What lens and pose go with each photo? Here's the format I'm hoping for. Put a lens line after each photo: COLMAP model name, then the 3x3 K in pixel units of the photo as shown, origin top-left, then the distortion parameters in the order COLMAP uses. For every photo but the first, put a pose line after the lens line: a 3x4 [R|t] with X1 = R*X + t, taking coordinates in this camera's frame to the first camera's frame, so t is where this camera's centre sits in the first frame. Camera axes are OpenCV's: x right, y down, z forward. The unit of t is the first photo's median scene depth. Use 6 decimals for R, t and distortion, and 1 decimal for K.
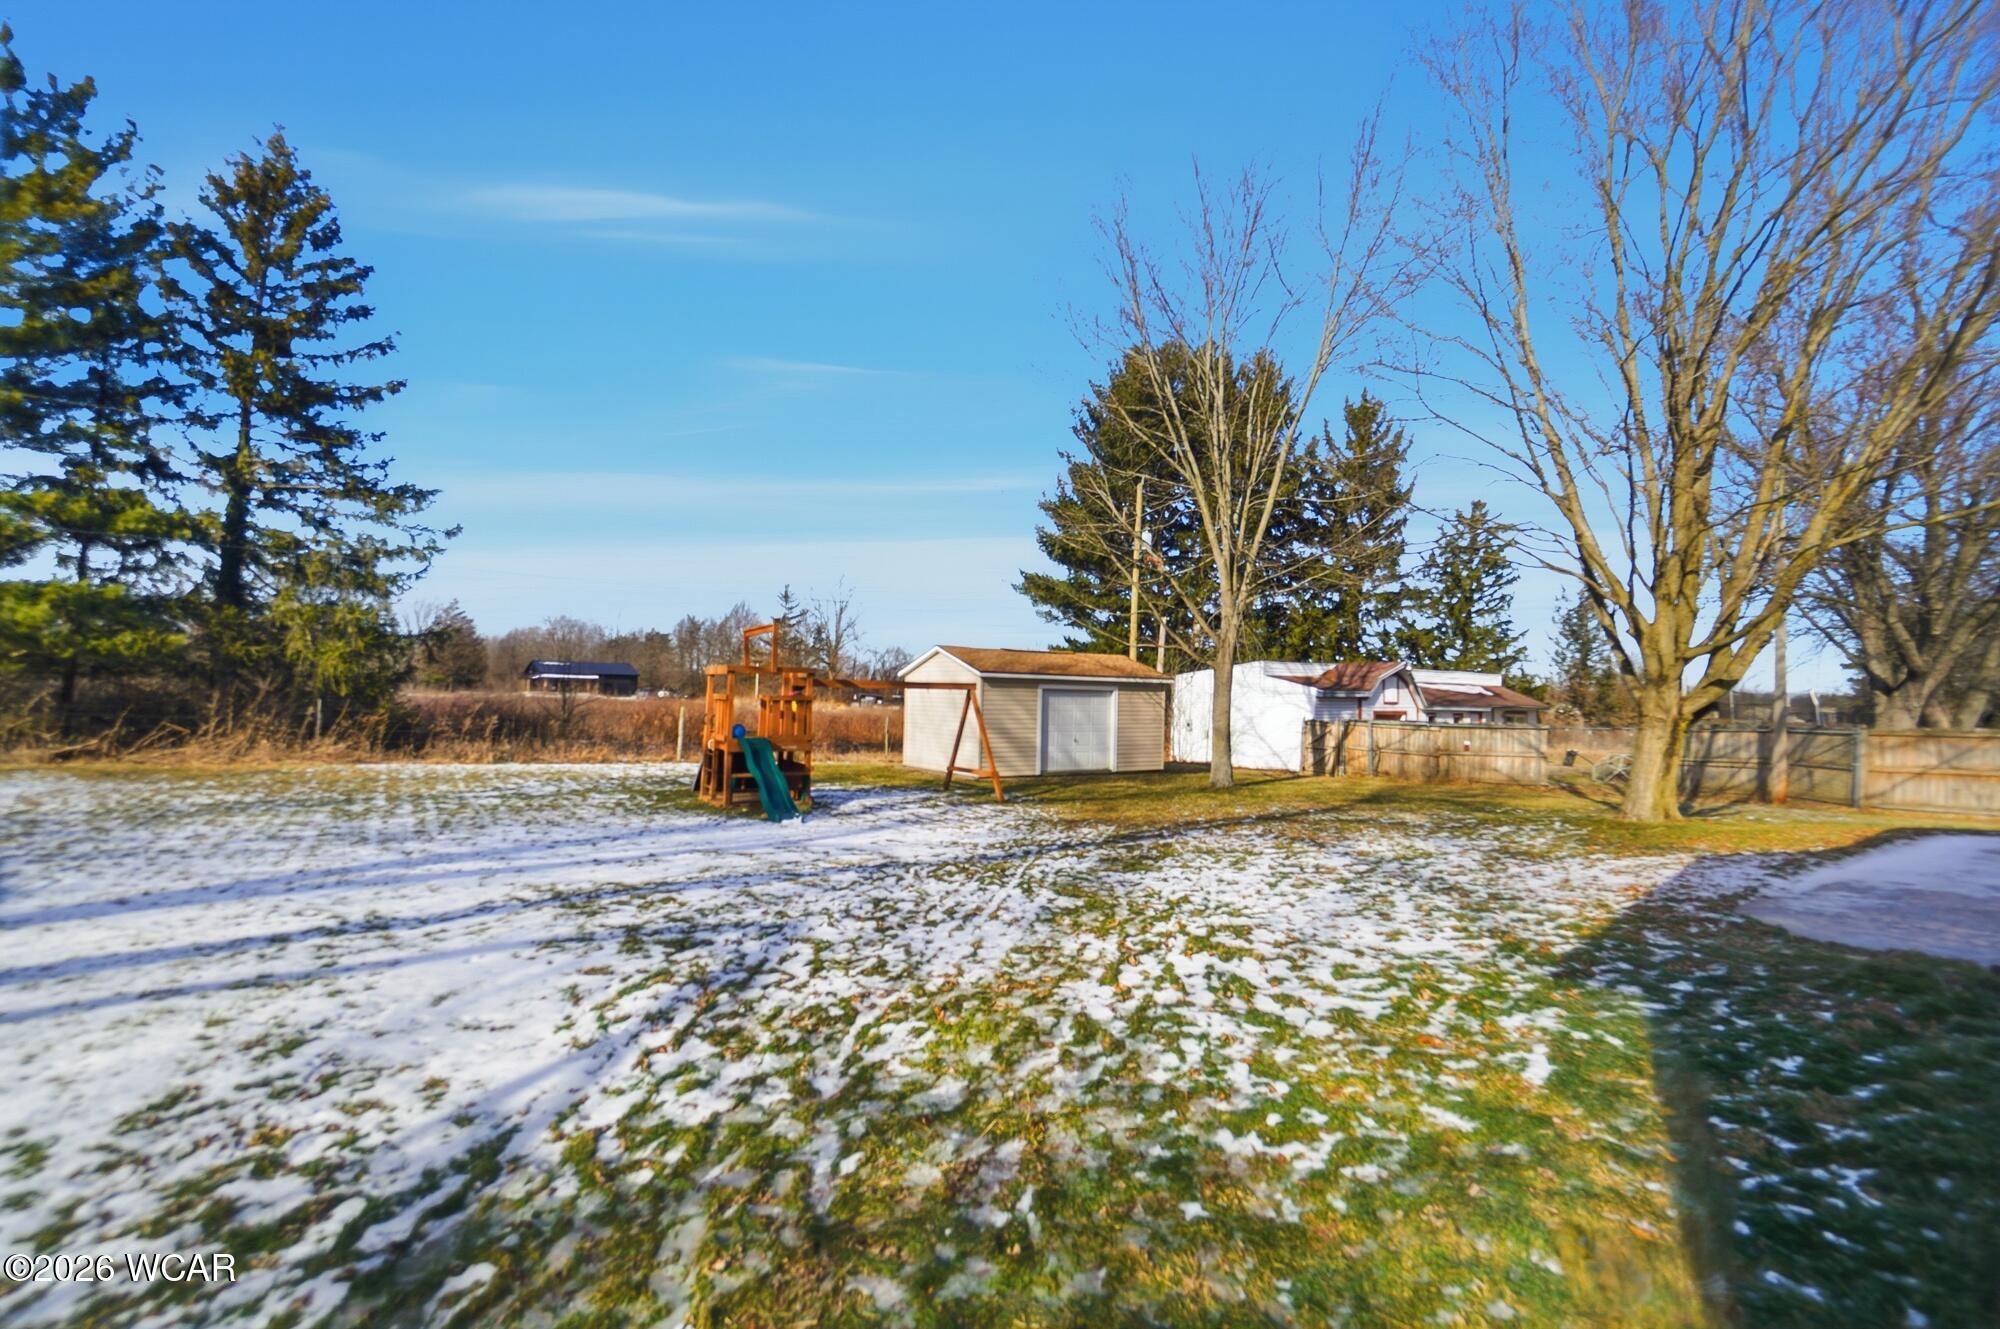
lens RADIAL K [[902.8, 0, 989.5], [0, 902.8, 661.2], [0, 0, 1]] dist [-0.061231, 0.021066]
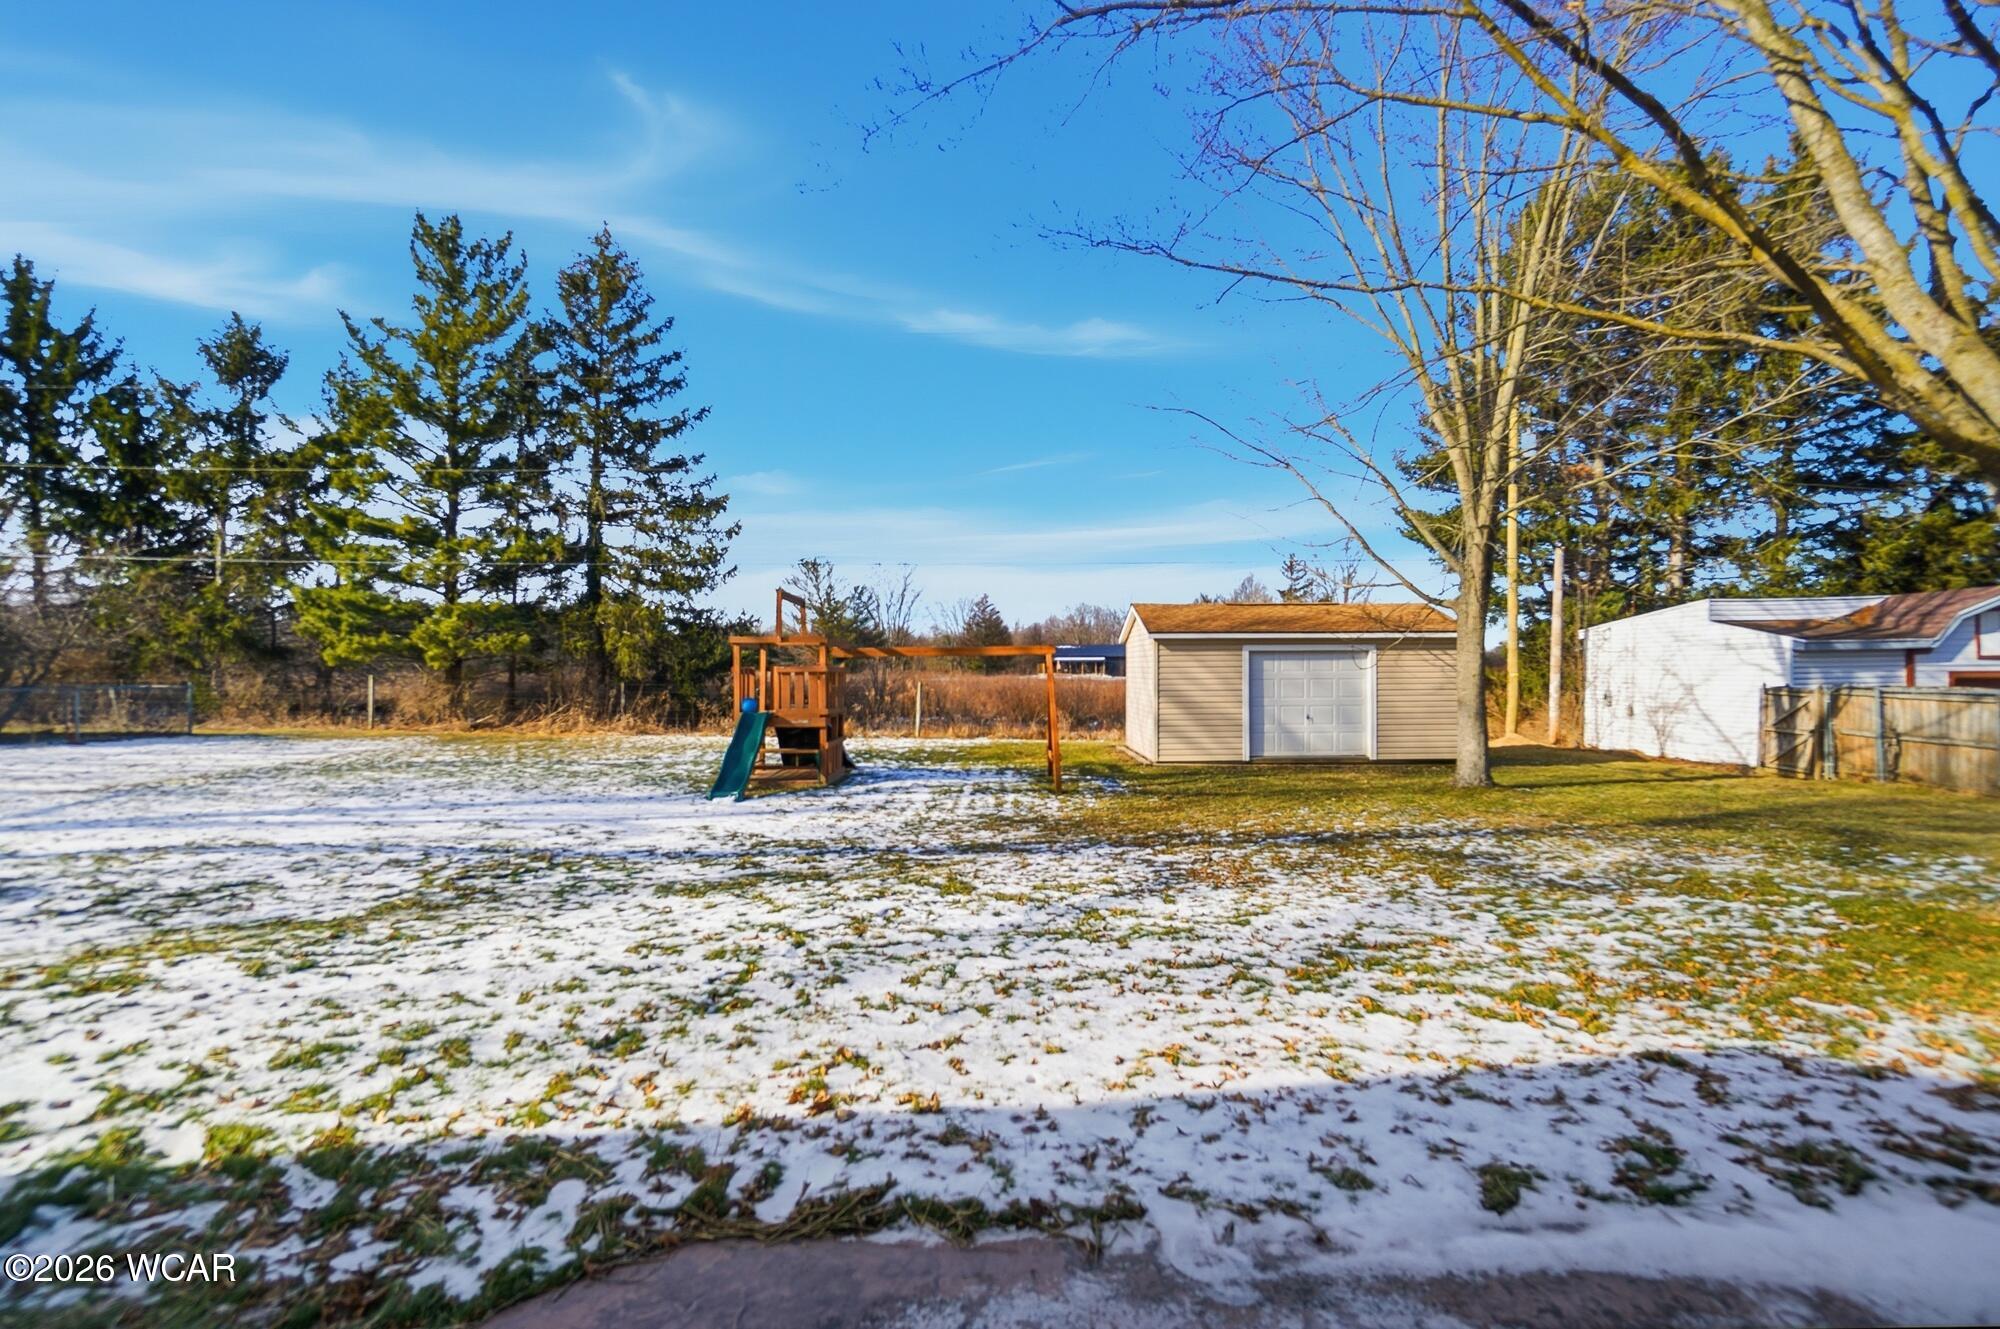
lens RADIAL K [[902.8, 0, 989.5], [0, 902.8, 661.2], [0, 0, 1]] dist [-0.061231, 0.021066]
pose [[0.822436, -0.029878, -0.568073, 0.261076], [0.043488, 0.999000, 0.010418, 0.017856], [0.567194, -0.033273, 0.822912, 0.191889]]
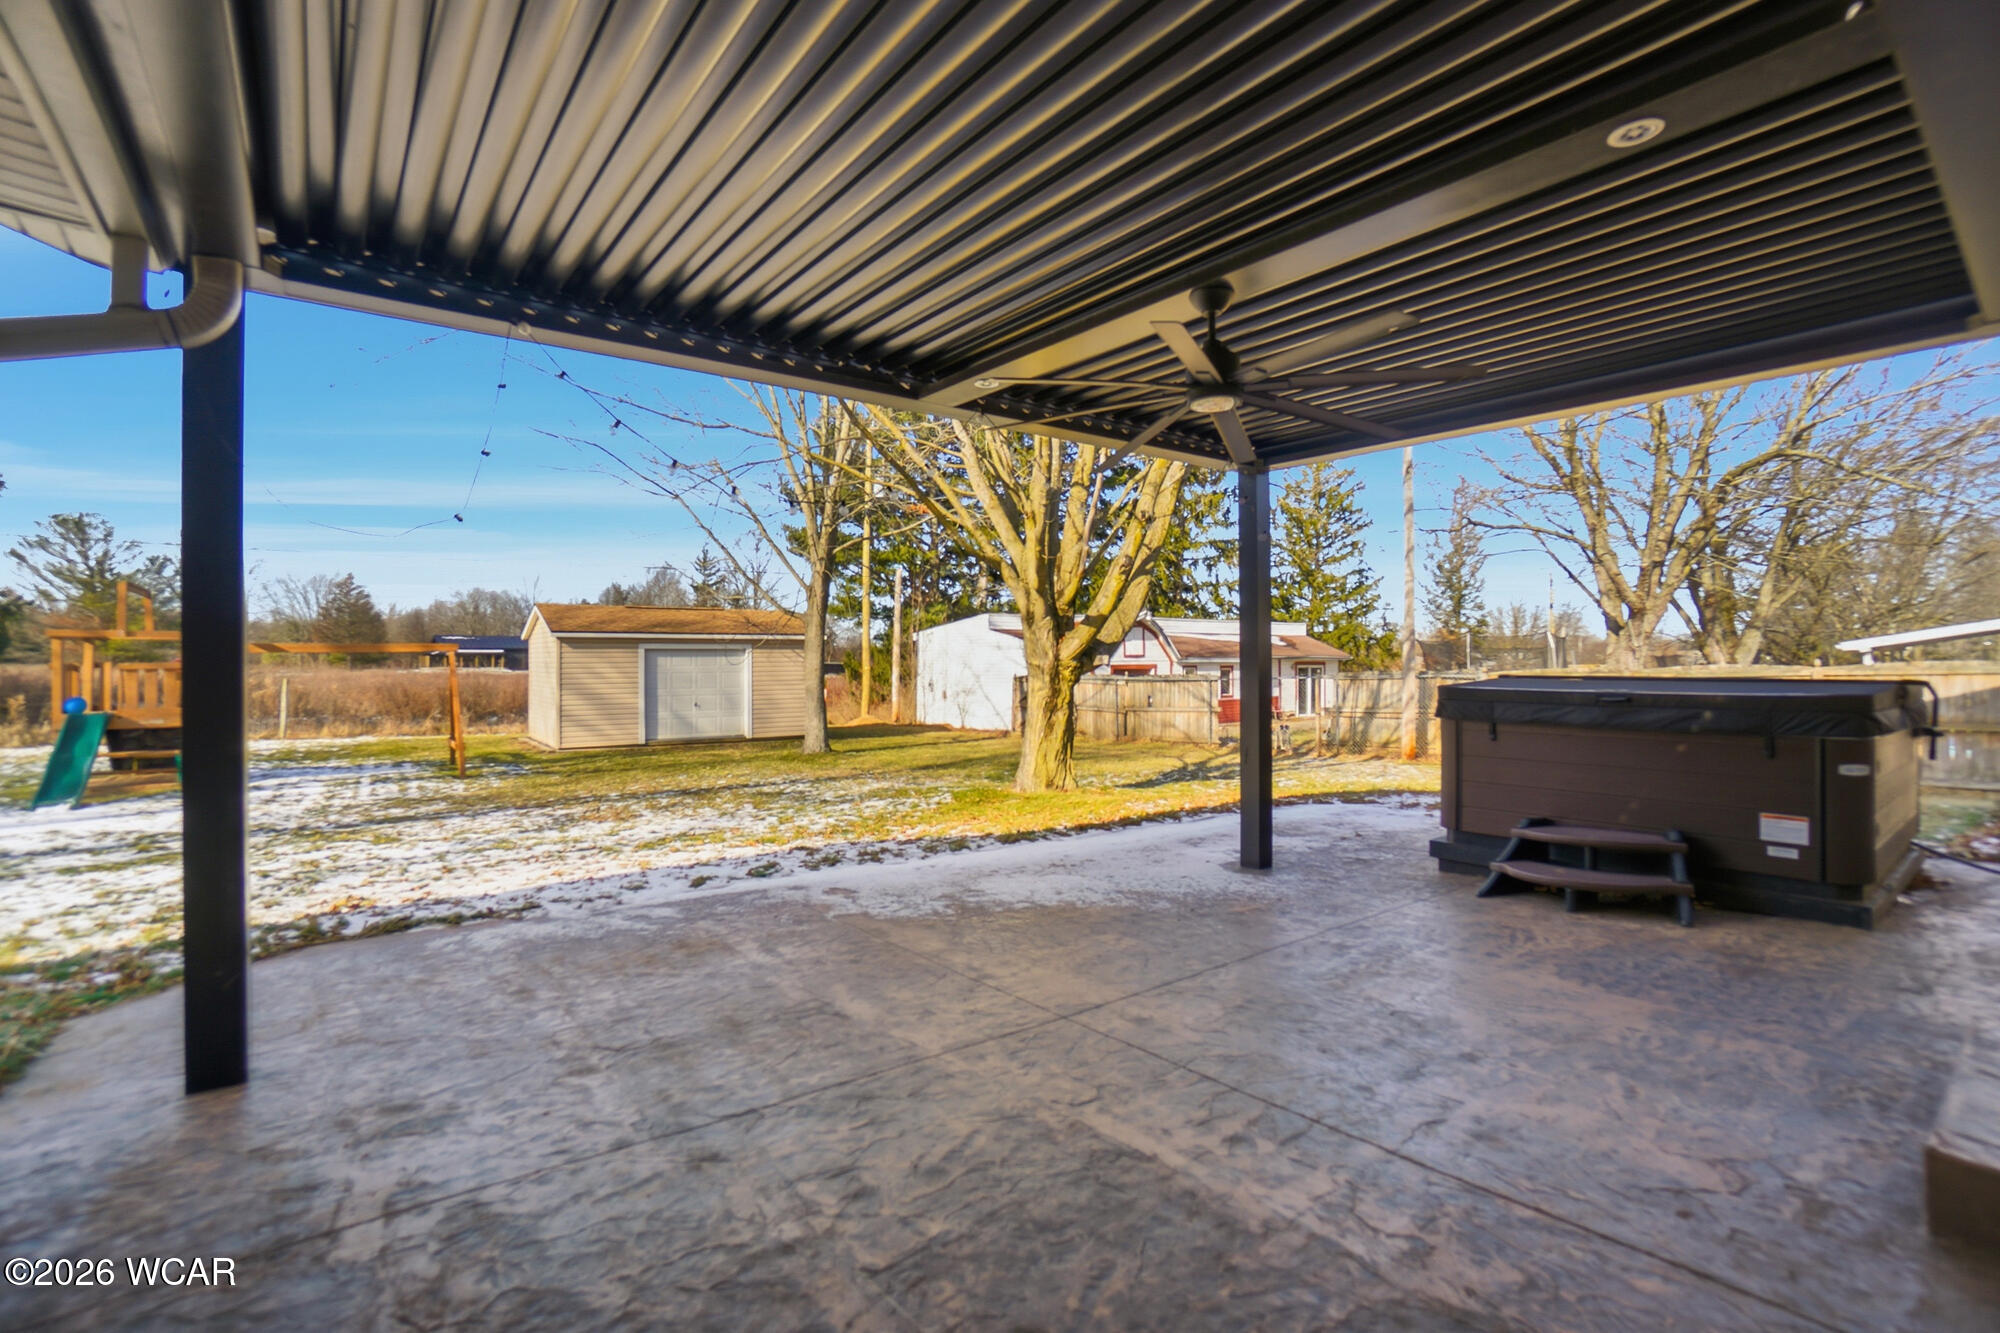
lens RADIAL K [[902.8, 0, 989.5], [0, 902.8, 663.2], [0, 0, 1]] dist [-0.061231, 0.021066]
pose [[0.999397, -0.025051, 0.024054, 0.316113], [0.024015, 0.998811, 0.042434, 0.012604], [-0.025089, -0.041831, 0.998810, 0.078721]]
